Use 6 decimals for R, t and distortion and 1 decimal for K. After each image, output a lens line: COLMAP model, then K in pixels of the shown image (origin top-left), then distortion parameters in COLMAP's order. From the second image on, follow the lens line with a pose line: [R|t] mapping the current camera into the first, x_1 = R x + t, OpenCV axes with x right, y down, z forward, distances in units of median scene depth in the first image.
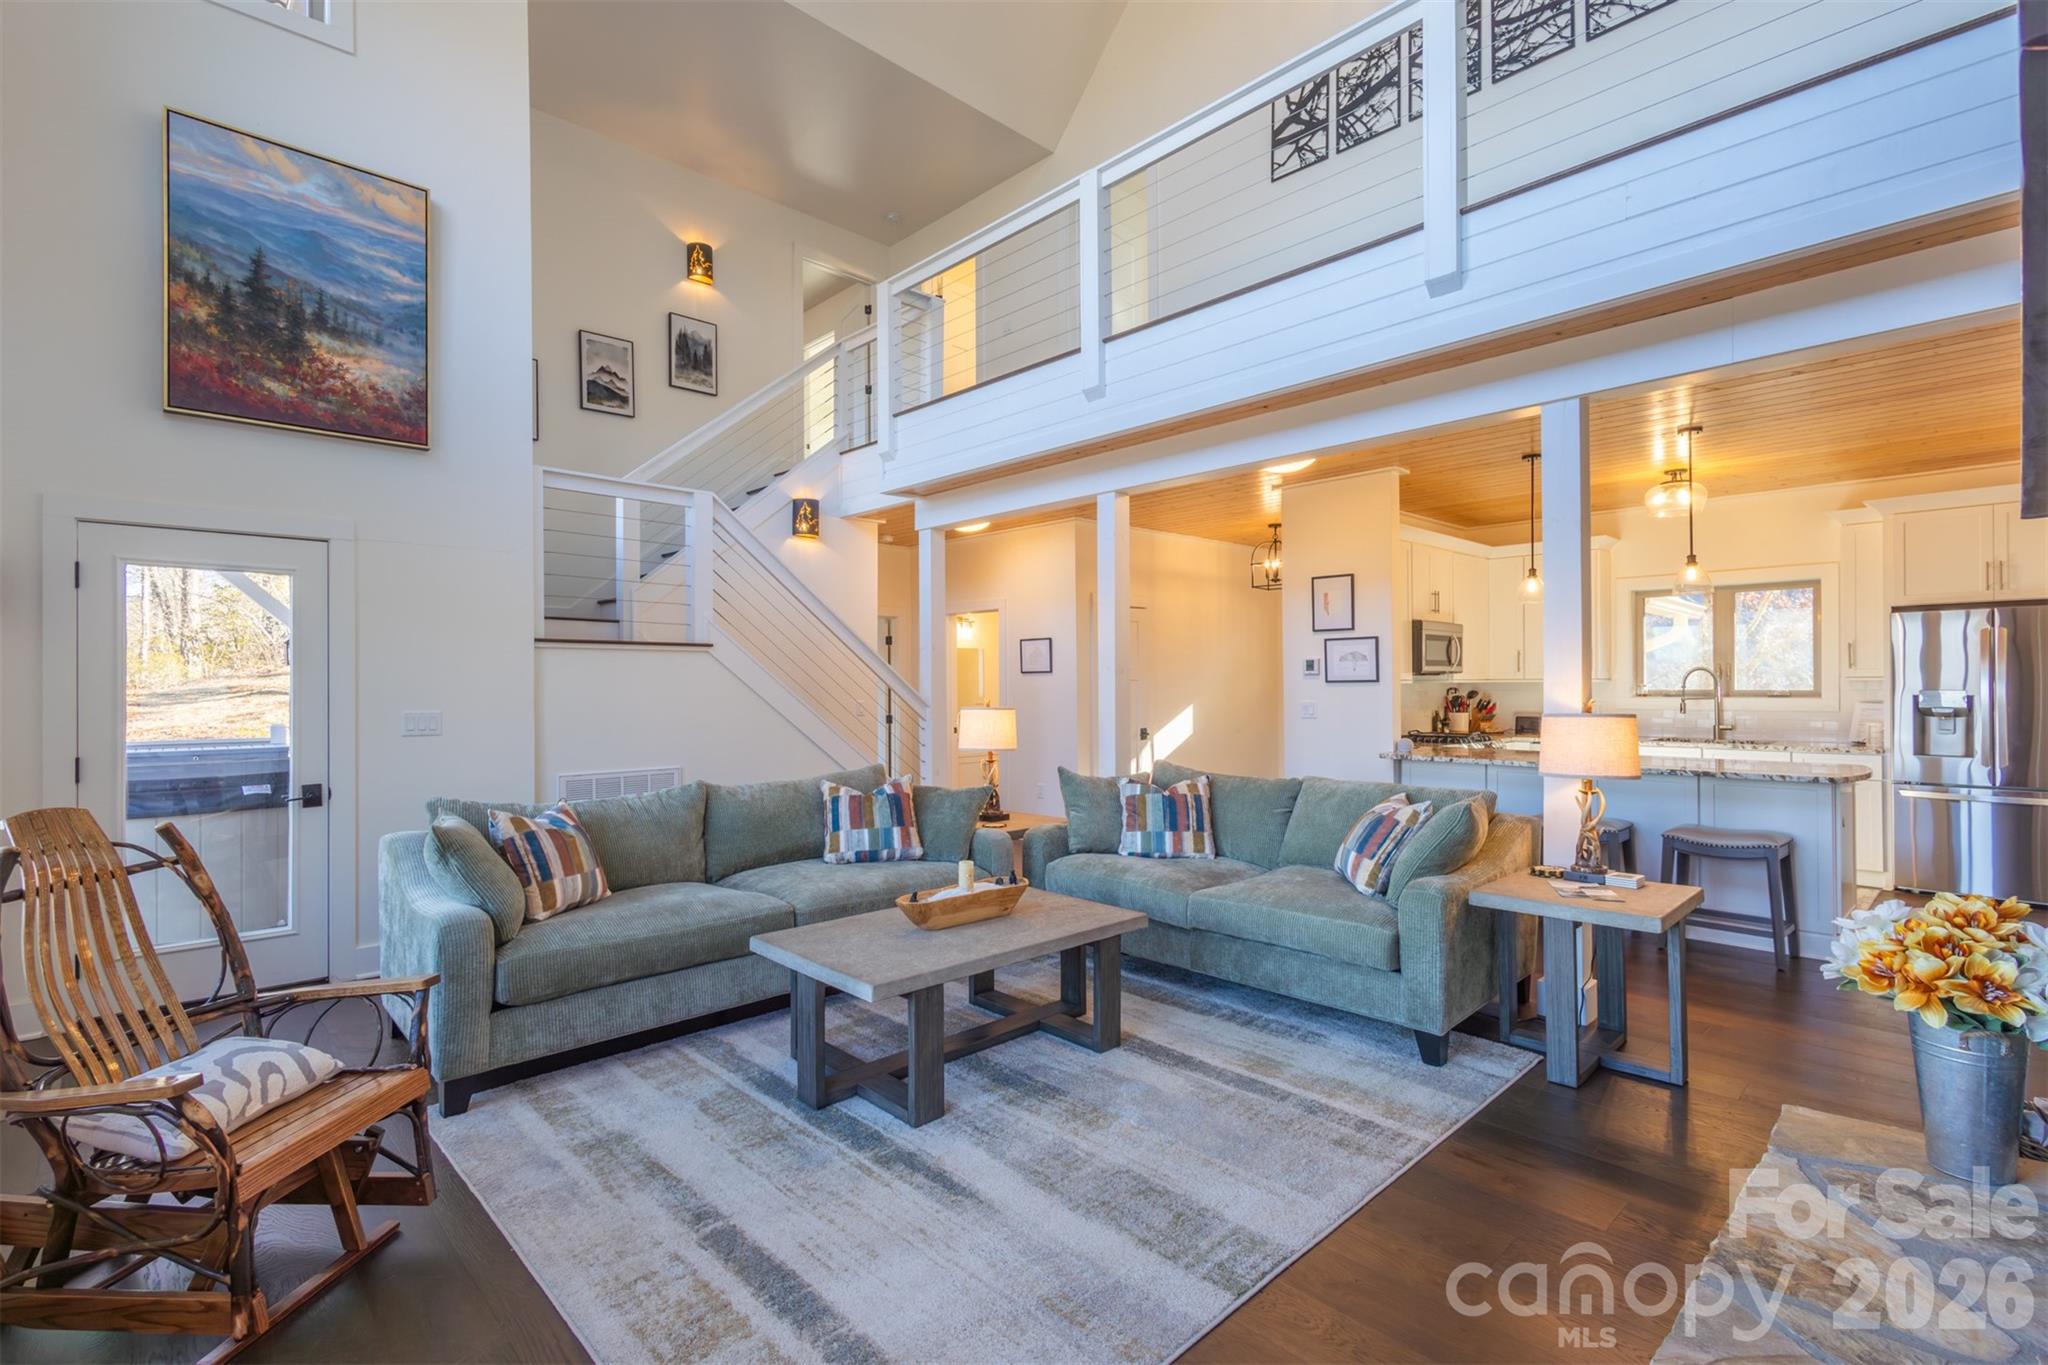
lens RADIAL K [[935.3, 0, 1024.0], [0, 935.3, 682.5], [0, 0, 1]] dist [0.013839, -0.004631]
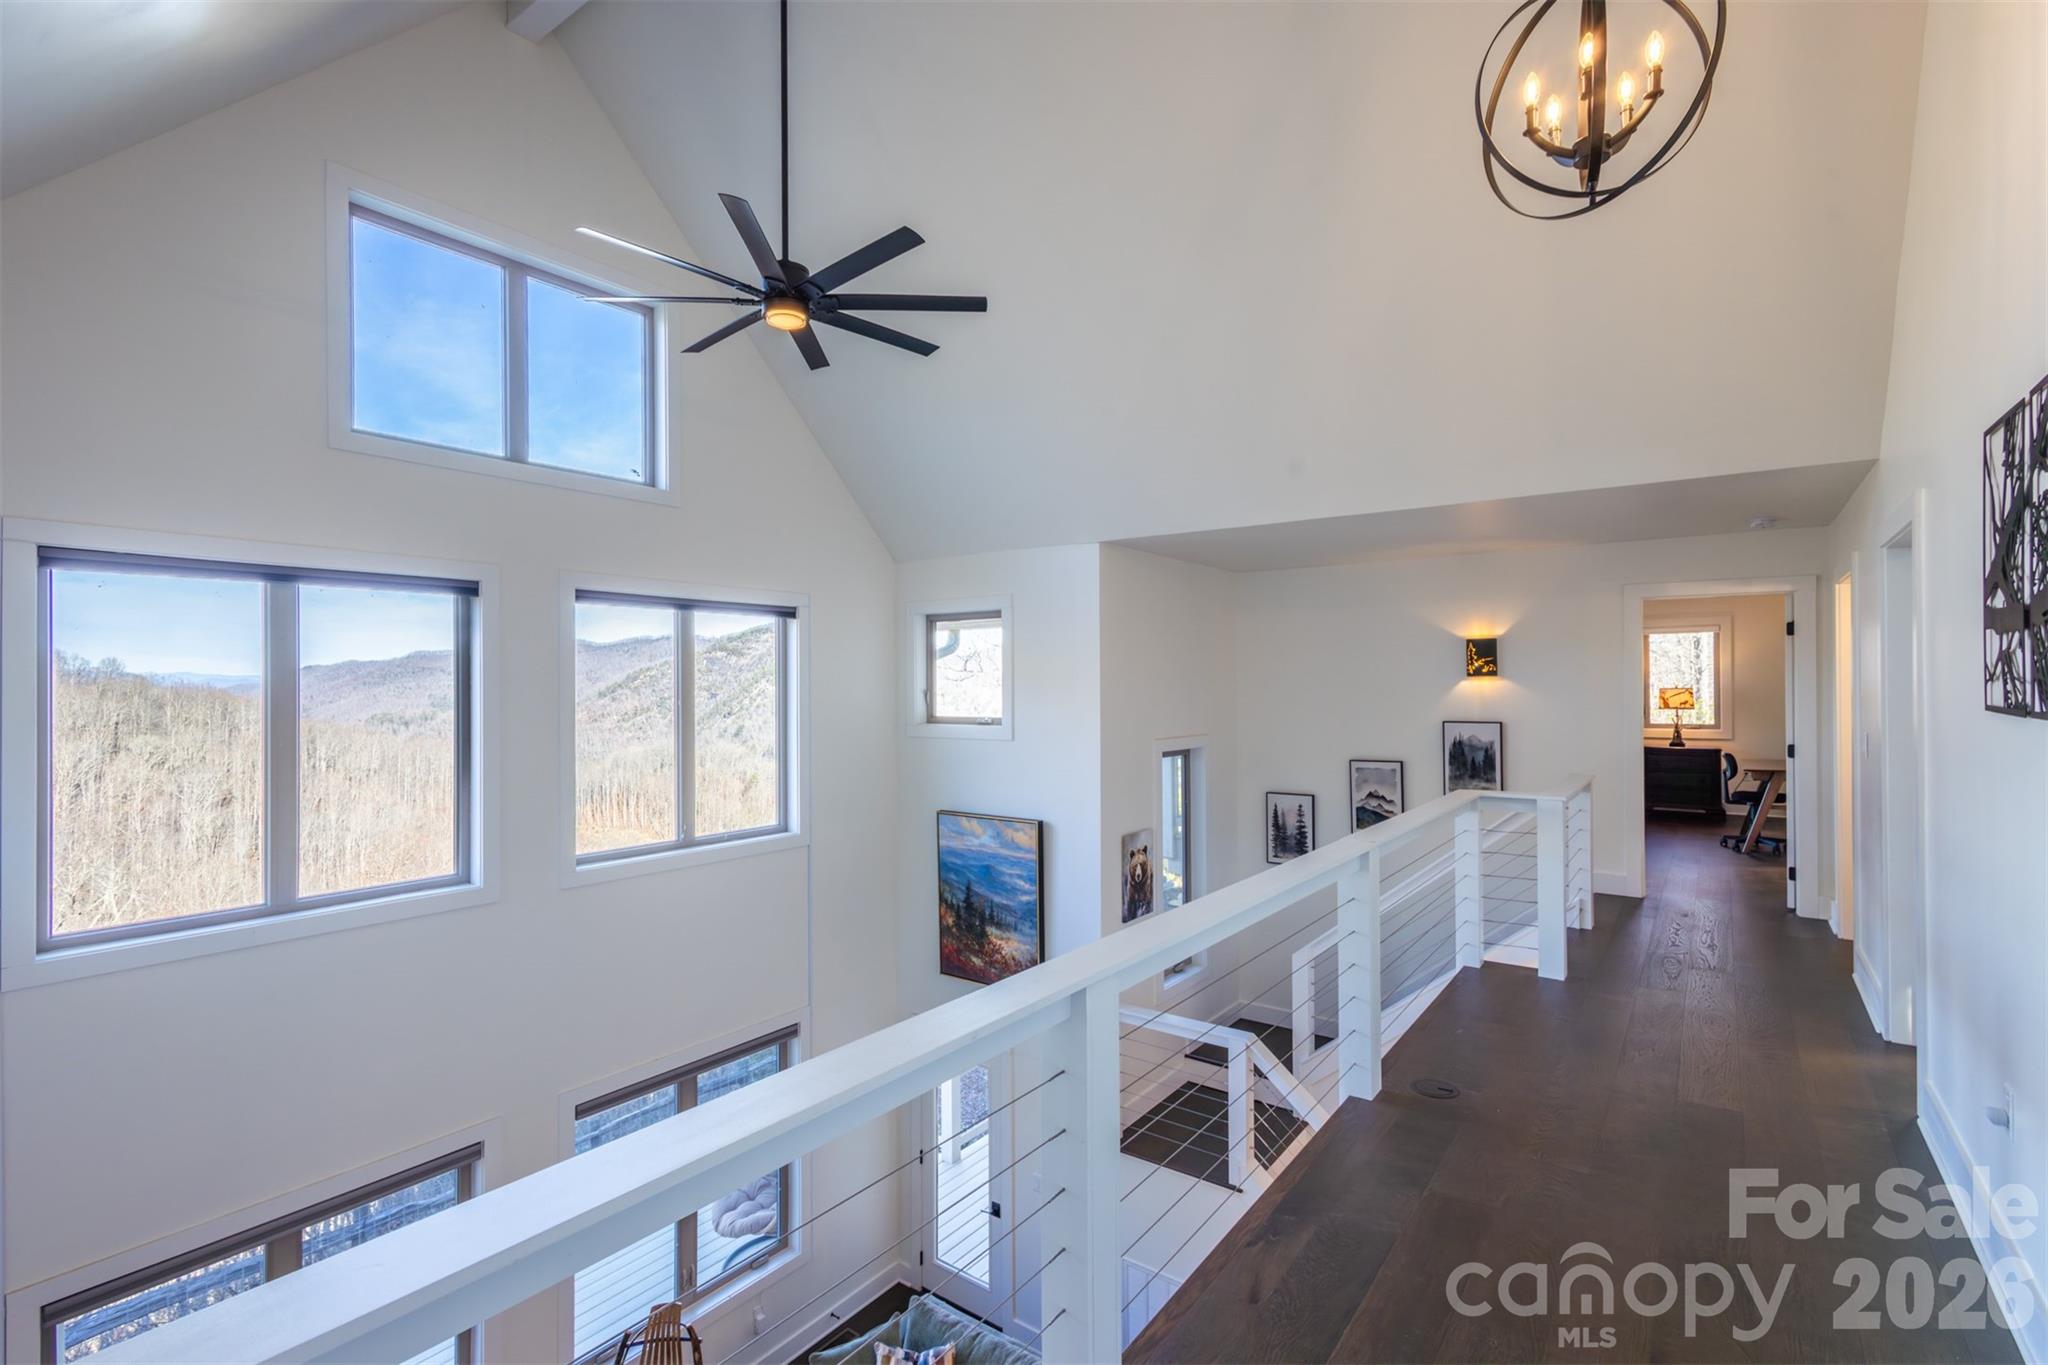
lens RADIAL K [[935.3, 0, 1024.0], [0, 935.3, 682.5], [0, 0, 1]] dist [0.013839, -0.004631]
pose [[0.173323, 0.000423, -0.984865, 0.799935], [0.006953, 0.999974, 0.001653, -0.751971], [0.984840, -0.007134, 0.173316, 0.741367]]
